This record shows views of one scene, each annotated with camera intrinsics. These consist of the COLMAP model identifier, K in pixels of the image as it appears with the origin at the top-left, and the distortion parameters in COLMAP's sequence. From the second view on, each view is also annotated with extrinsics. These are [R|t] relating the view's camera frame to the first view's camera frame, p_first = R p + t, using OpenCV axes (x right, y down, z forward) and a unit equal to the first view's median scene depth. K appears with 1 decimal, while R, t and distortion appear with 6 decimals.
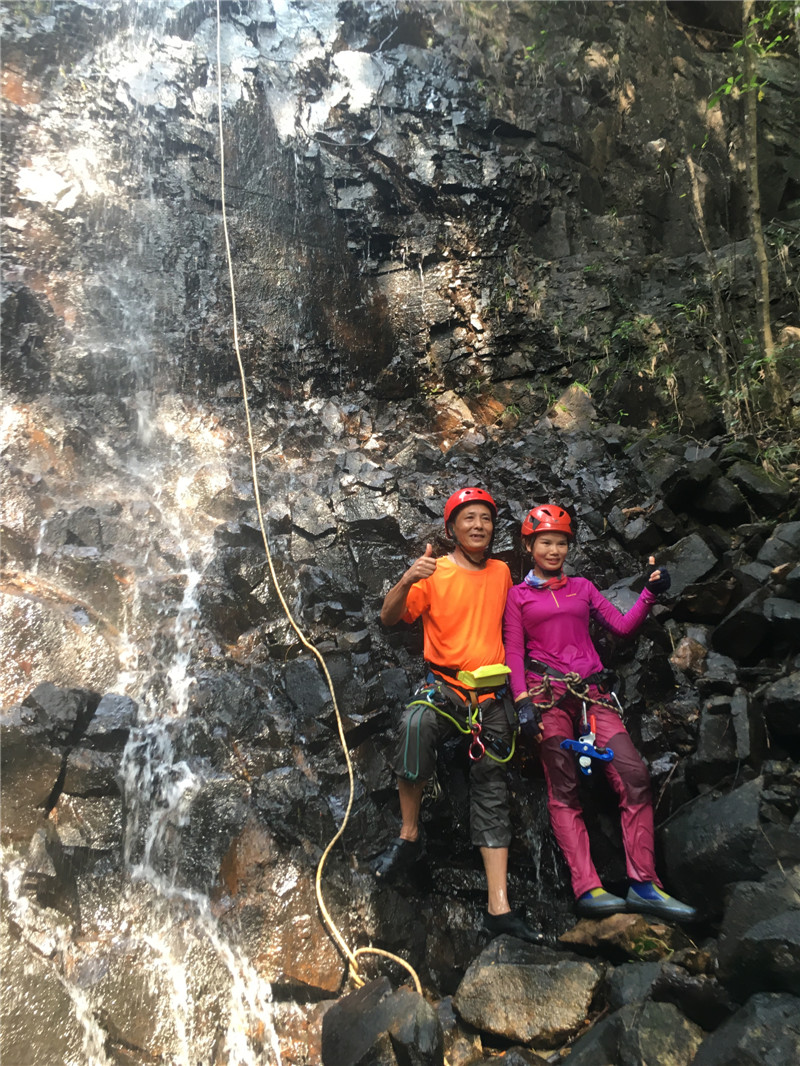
lens RADIAL K [[900.4, 0, 397.5], [0, 900.4, 526.2], [0, 0, 1]] dist [0.065979, -0.082399]
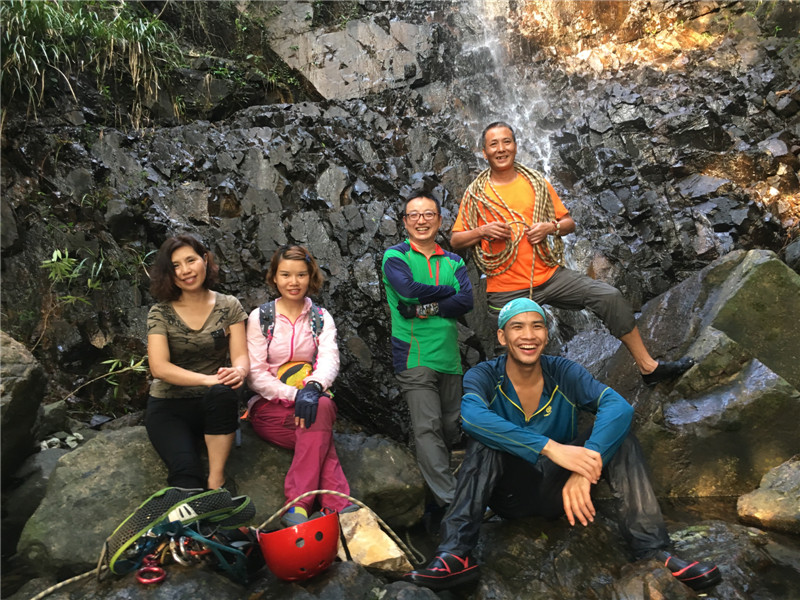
lens RADIAL K [[686.2, 0, 395.5], [0, 686.2, 297.5], [0, 0, 1]] dist [0.045176, -0.066467]
pose [[0.951863, -0.058990, -0.300794, -0.065451], [0.132897, 0.963701, 0.231556, -0.039626], [0.276217, -0.260384, 0.925151, -0.493862]]
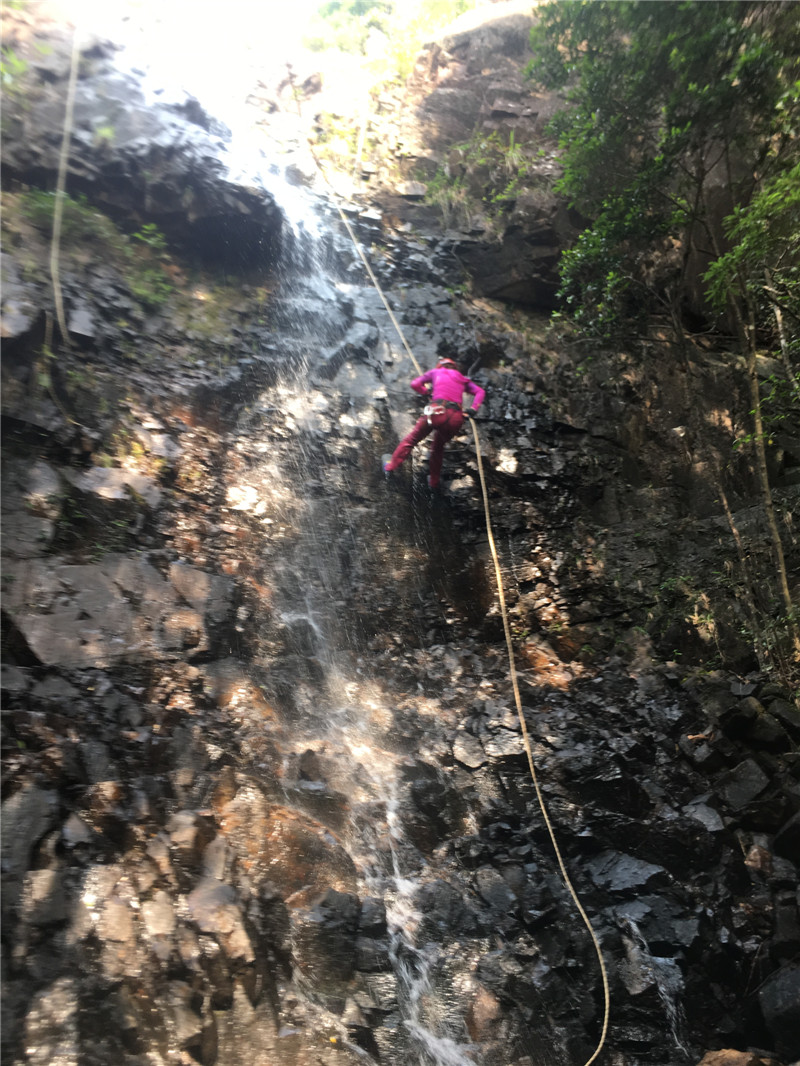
lens RADIAL K [[900.4, 0, 402.2], [0, 900.4, 527.1], [0, 0, 1]] dist [0.065979, -0.082399]
pose [[0.999903, -0.013286, 0.004101, -0.145739], [0.013824, 0.981573, -0.190587, -0.064029], [-0.001493, 0.190625, 0.981662, -0.293896]]
